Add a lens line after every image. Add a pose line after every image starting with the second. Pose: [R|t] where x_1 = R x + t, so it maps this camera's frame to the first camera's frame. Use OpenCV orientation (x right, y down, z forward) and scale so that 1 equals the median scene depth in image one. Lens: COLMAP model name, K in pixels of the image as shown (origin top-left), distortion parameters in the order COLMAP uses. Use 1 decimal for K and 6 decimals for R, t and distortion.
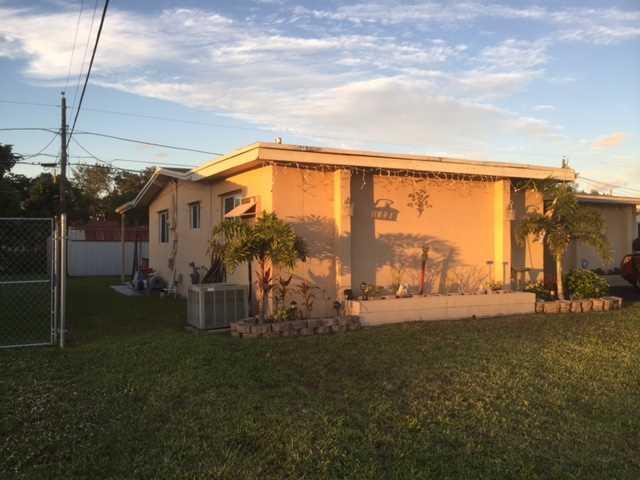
lens RADIAL K [[535.4, 0, 320.0], [0, 535.4, 240.0], [0, 0, 1]] dist [0.089787, -0.005032]
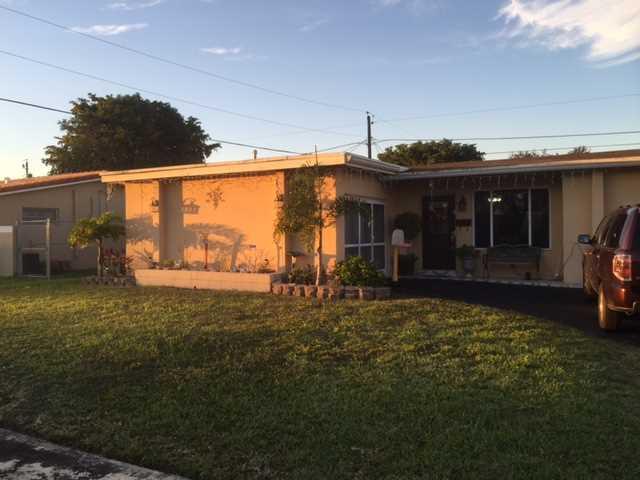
lens RADIAL K [[535.4, 0, 320.0], [0, 535.4, 240.0], [0, 0, 1]] dist [0.089787, -0.005032]
pose [[0.570900, 0.011033, -0.820945, 1.376684], [0.016321, 0.999560, 0.024784, 0.000992], [0.820857, -0.027548, 0.570469, 0.469320]]
